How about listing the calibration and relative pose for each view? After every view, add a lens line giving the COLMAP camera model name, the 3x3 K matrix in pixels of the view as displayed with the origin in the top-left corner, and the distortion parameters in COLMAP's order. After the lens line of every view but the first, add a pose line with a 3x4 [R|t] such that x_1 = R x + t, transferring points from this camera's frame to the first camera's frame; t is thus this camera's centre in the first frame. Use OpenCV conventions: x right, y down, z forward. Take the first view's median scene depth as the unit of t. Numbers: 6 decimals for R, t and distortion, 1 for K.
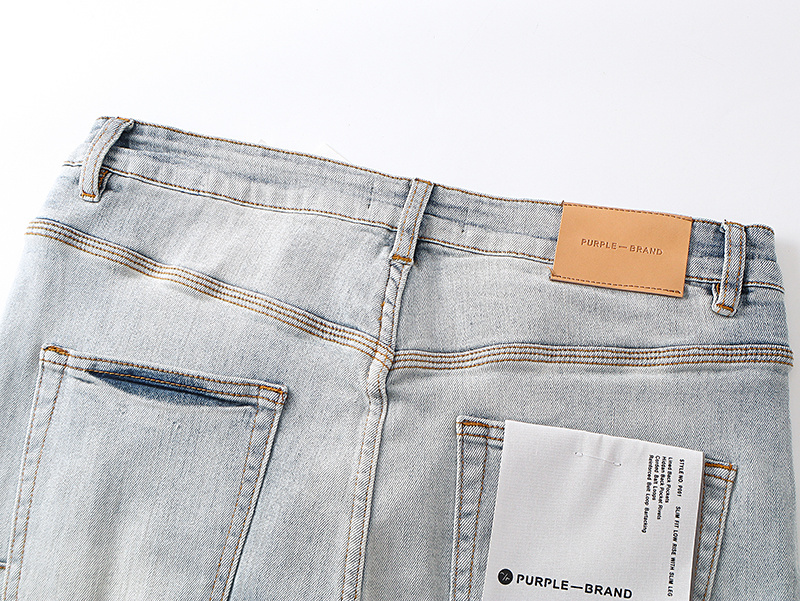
lens RADIAL K [[1609.6, 0, 400.0], [0, 1609.6, 300.5], [0, 0, 1]] dist [-0.117568, 1.383100]
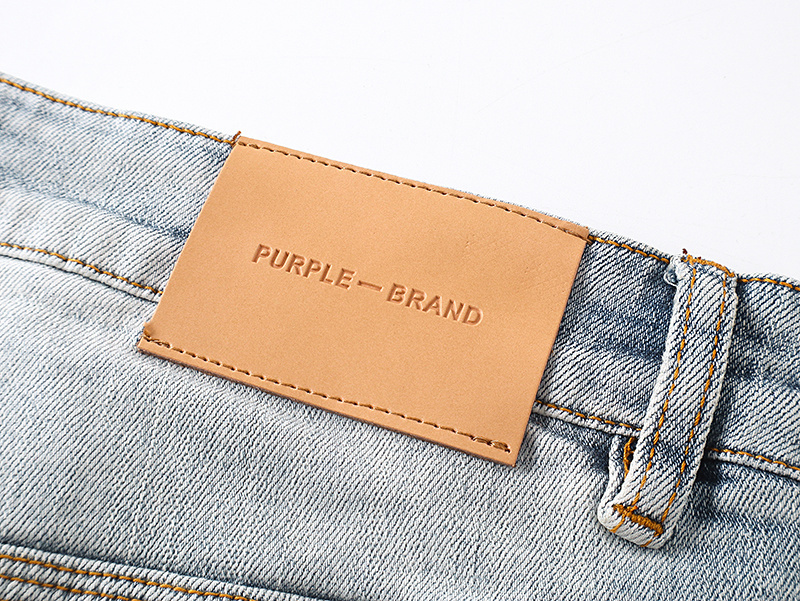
lens RADIAL K [[1609.6, 0, 400.0], [0, 1609.6, 300.5], [0, 0, 1]] dist [-0.117568, 1.383100]
pose [[0.989133, 0.146620, -0.010894, 0.151095], [-0.146808, 0.988980, -0.019115, -0.024915], [0.007971, 0.020507, 0.999758, 0.673363]]
